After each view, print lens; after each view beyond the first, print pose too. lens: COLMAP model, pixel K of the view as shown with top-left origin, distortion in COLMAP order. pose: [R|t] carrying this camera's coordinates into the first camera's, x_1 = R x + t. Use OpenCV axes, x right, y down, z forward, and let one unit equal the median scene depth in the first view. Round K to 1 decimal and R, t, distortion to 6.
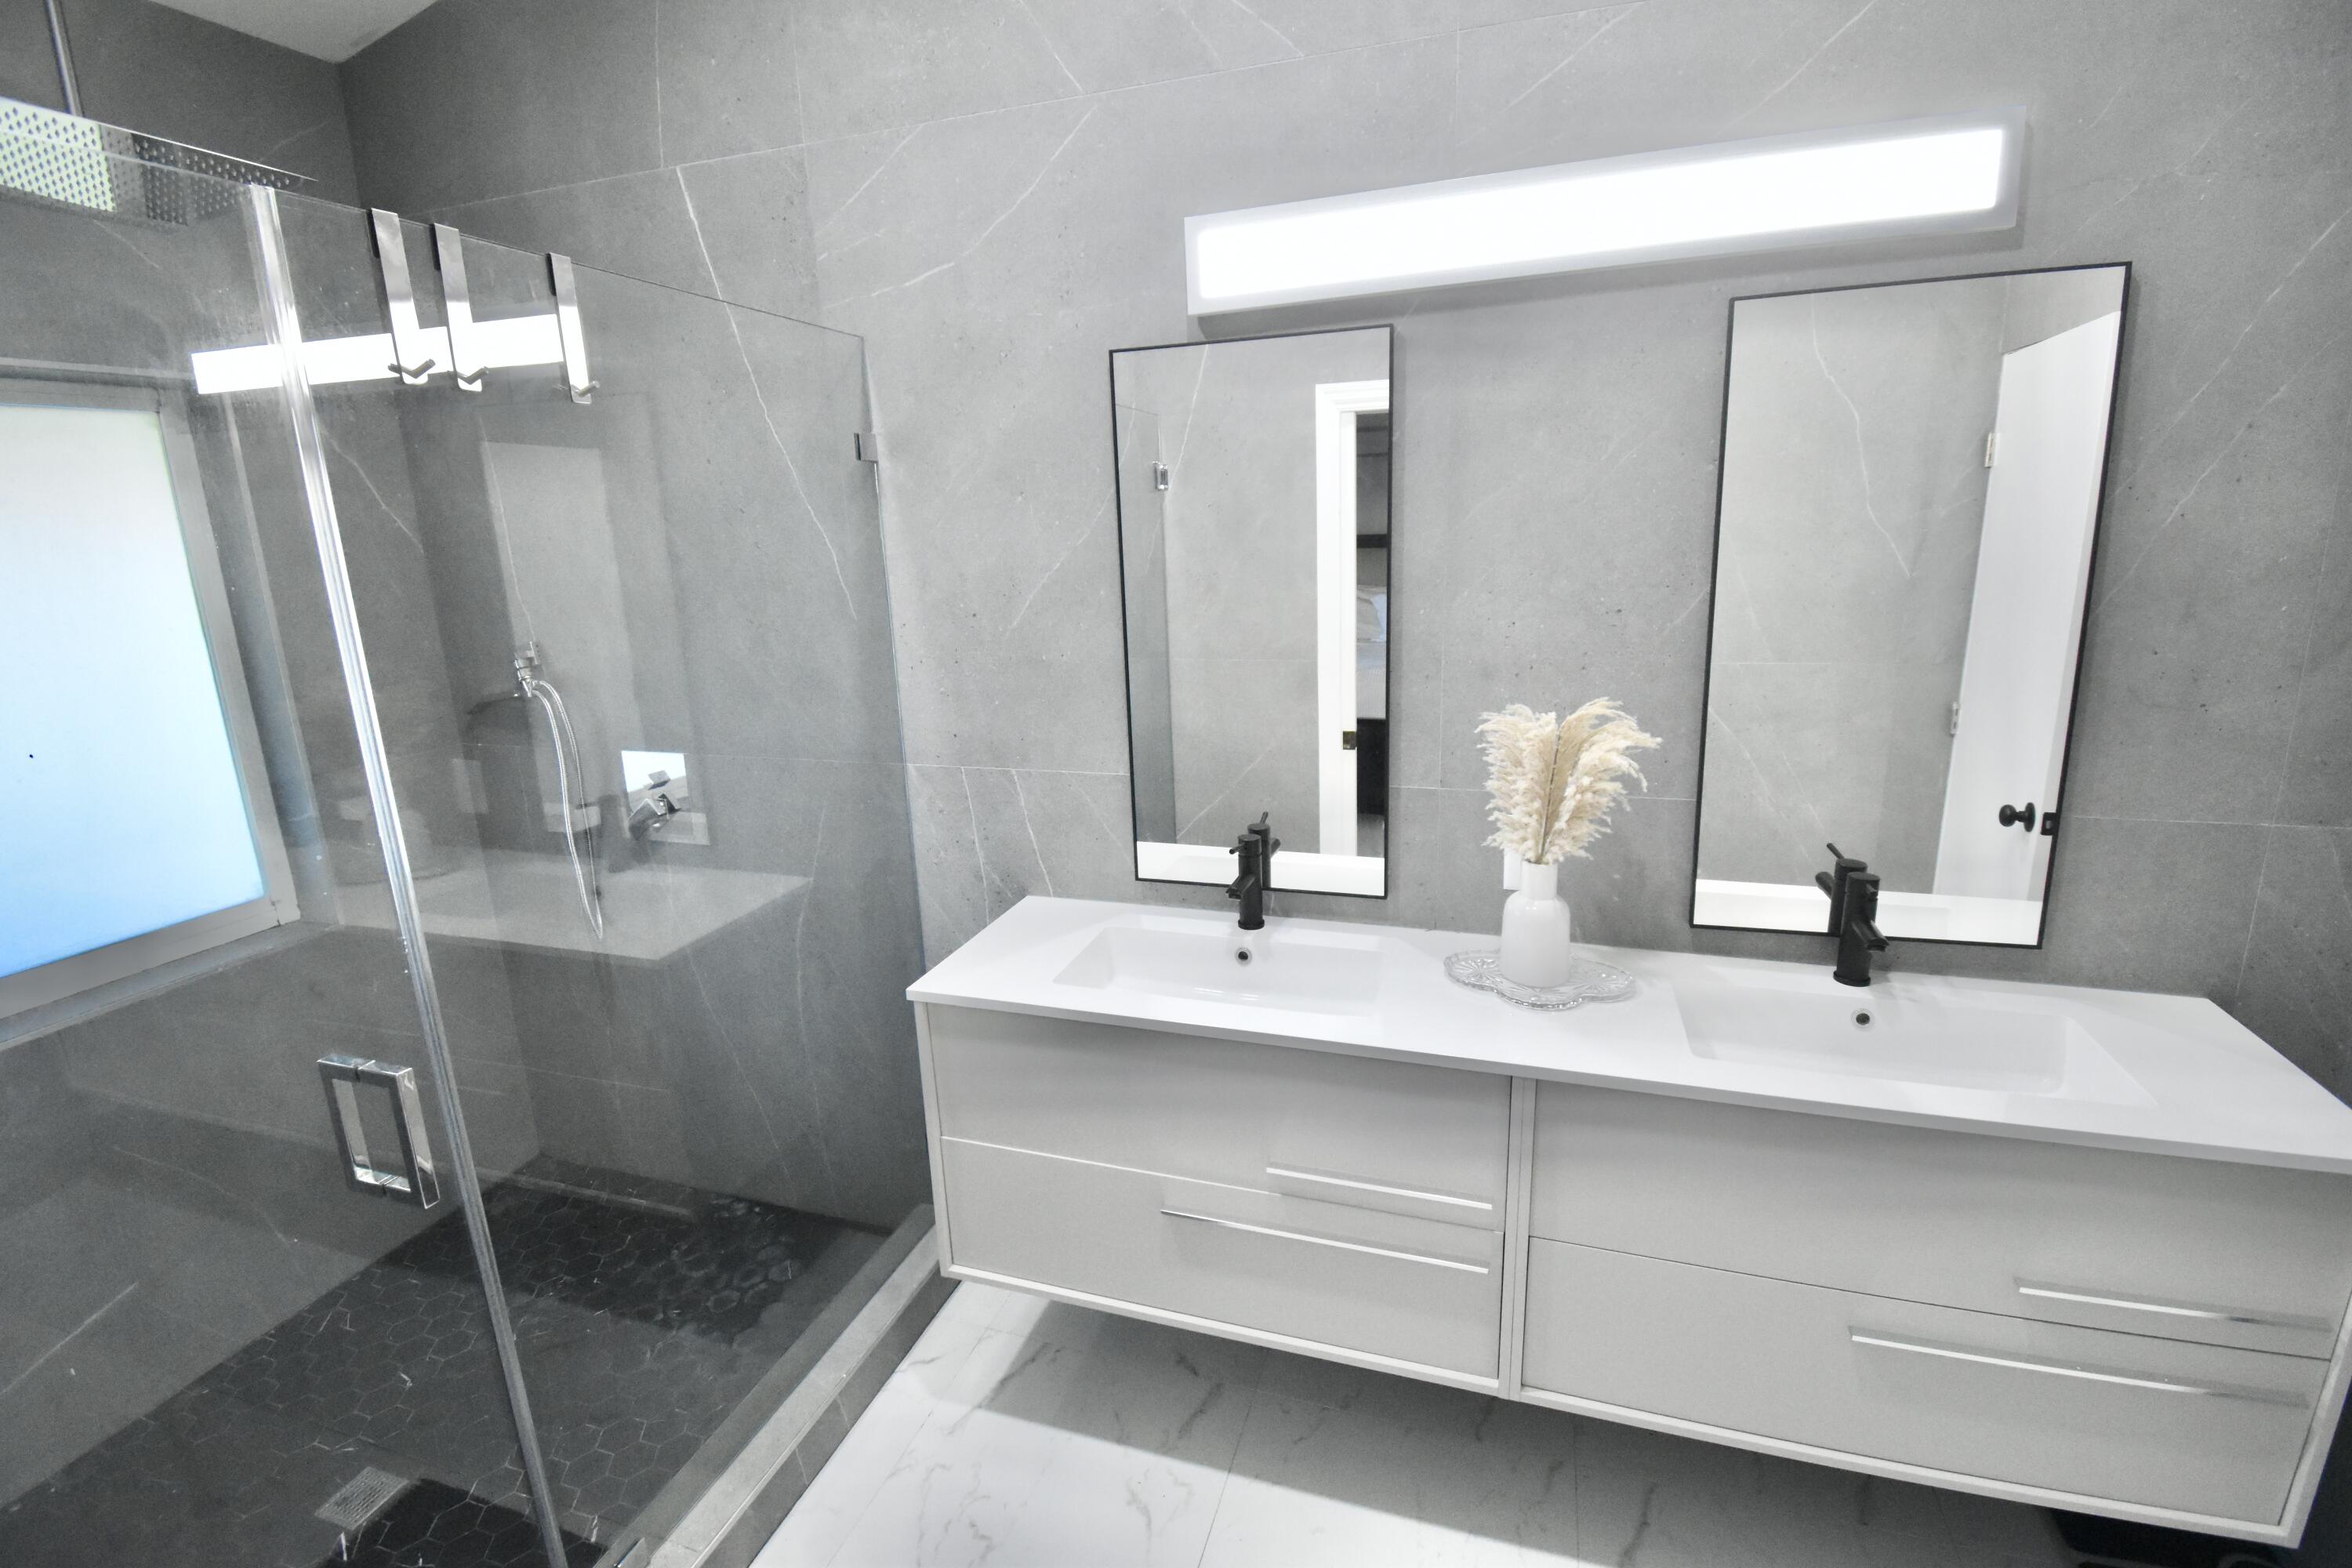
lens RADIAL K [[1028.7, 0, 1176.0], [0, 1028.7, 784.0], [0, 0, 1]] dist [-0.001478, -0.008514]
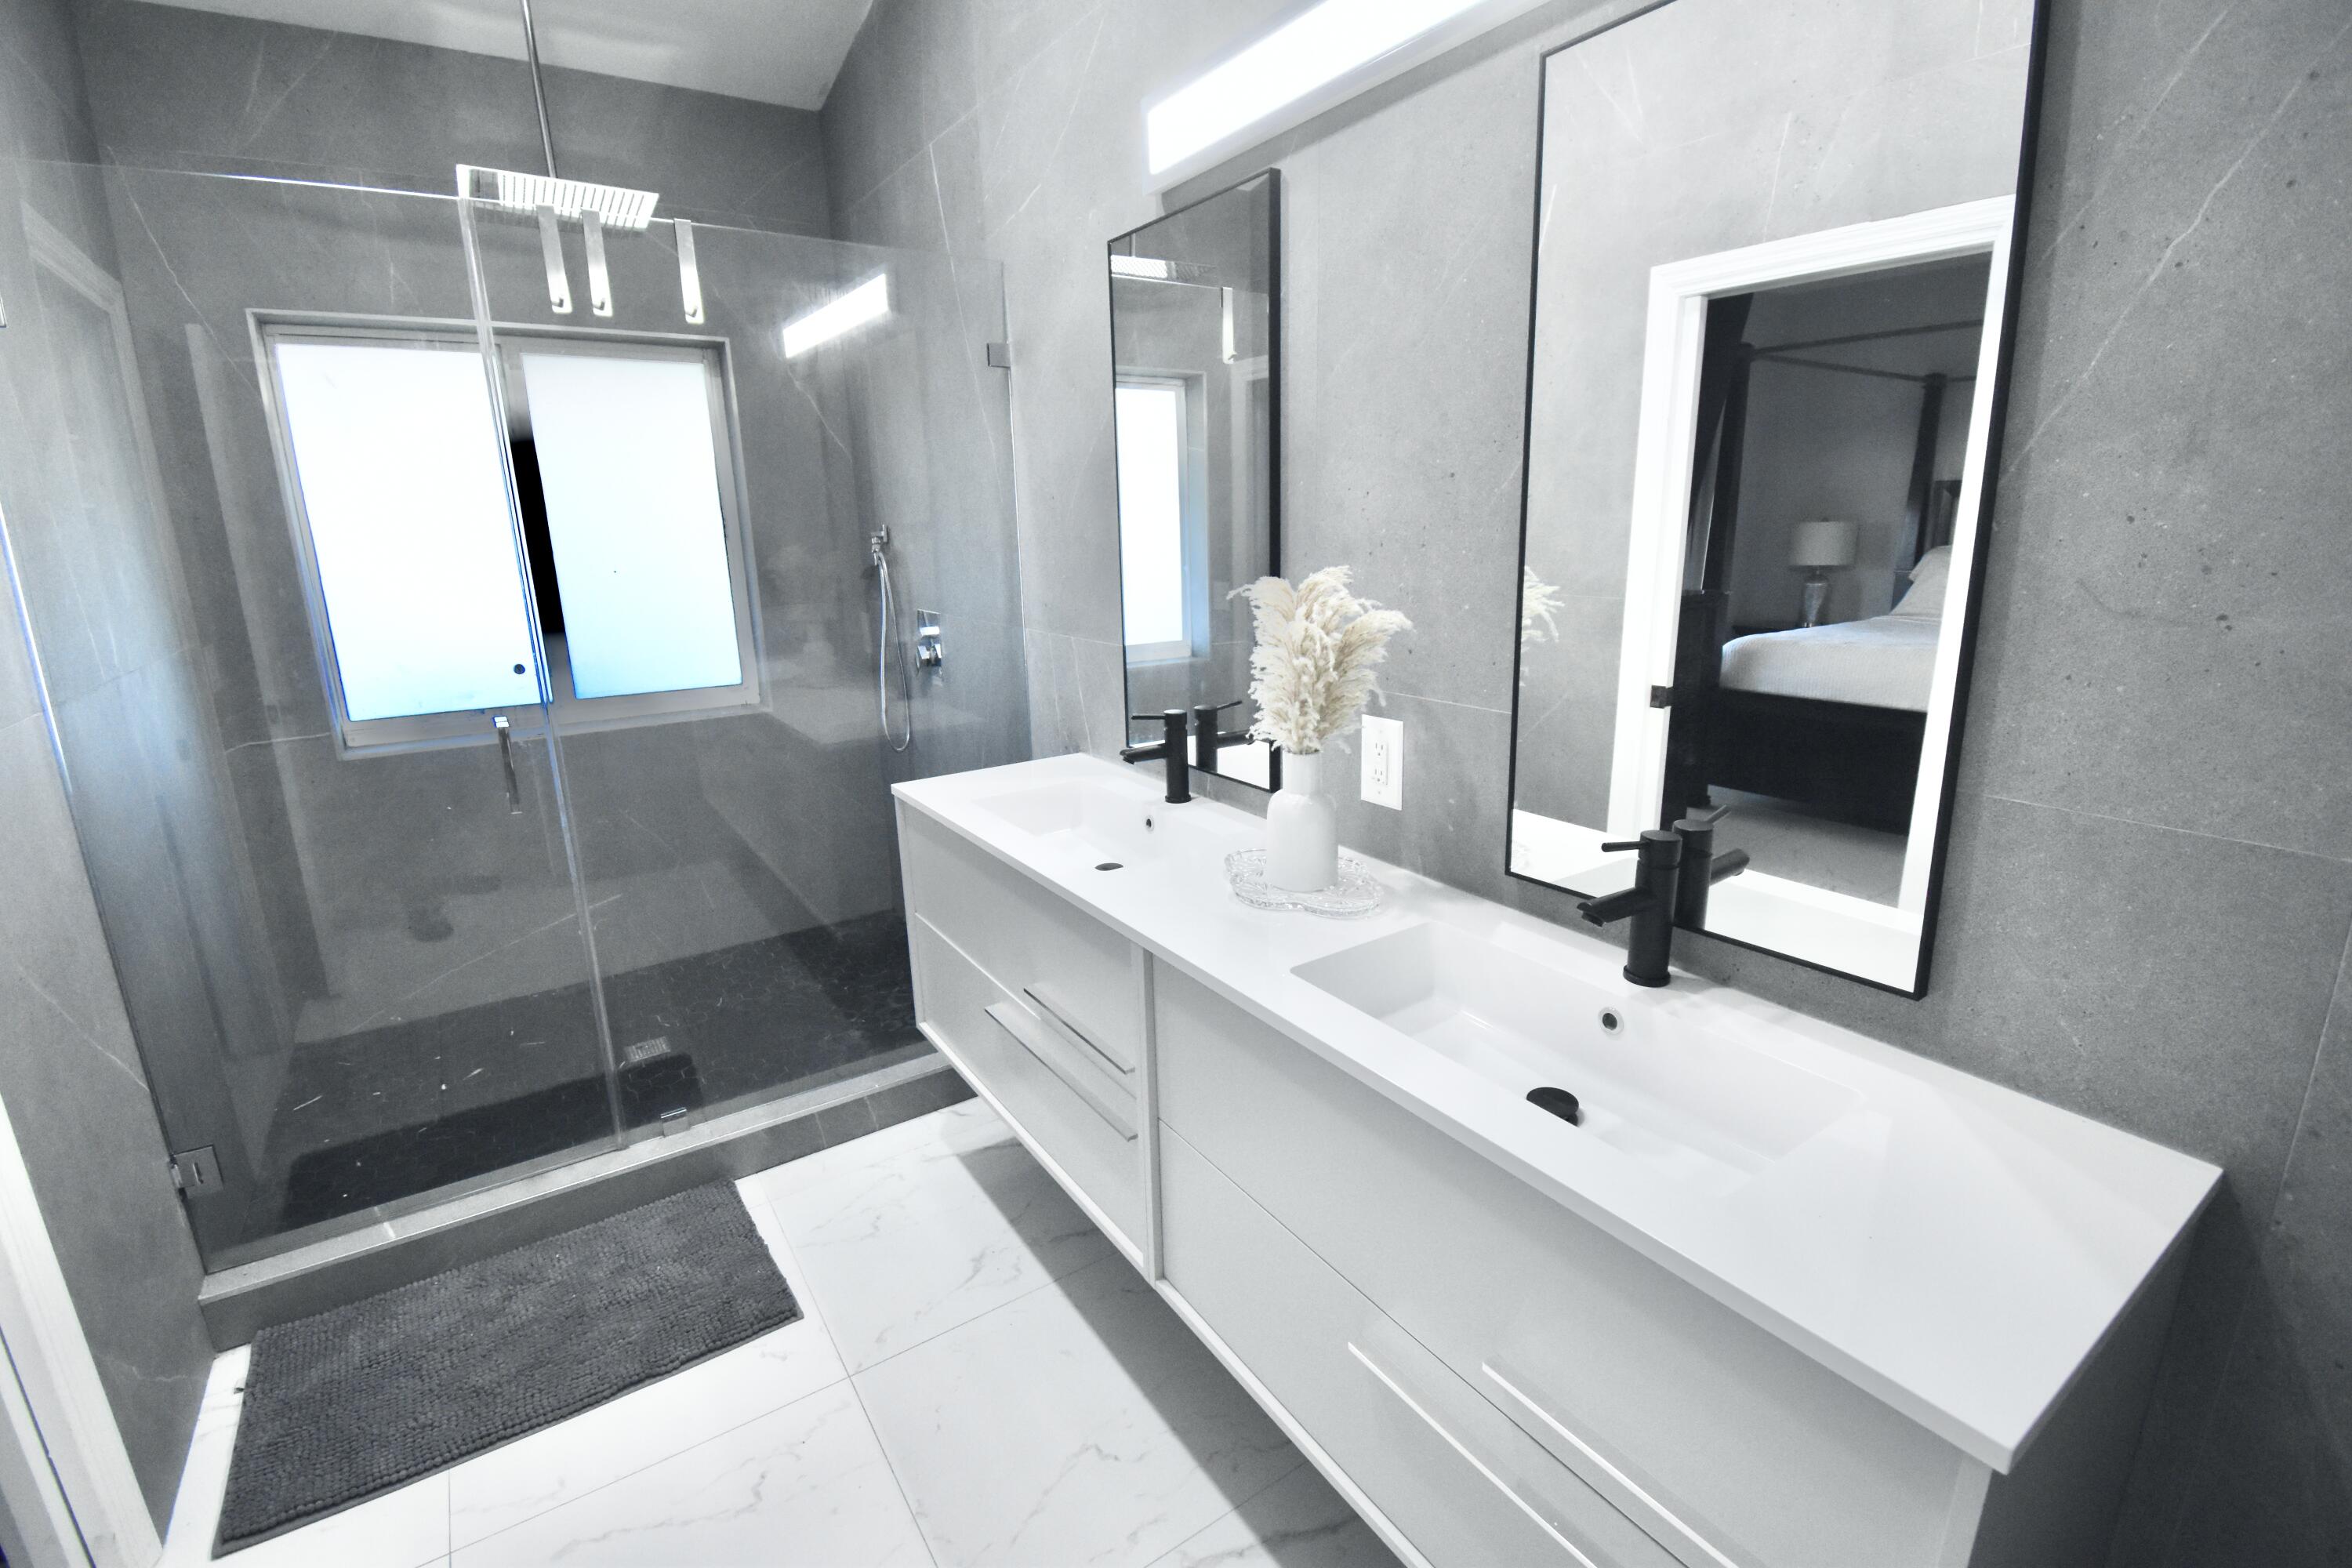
lens RADIAL K [[1028.7, 0, 1176.0], [0, 1028.7, 784.0], [0, 0, 1]] dist [-0.001478, -0.008514]
pose [[0.791147, 0.170452, -0.587395, 0.739379], [-0.153394, 0.984984, 0.079223, 0.043890], [0.592078, 0.027425, 0.805414, 0.189739]]
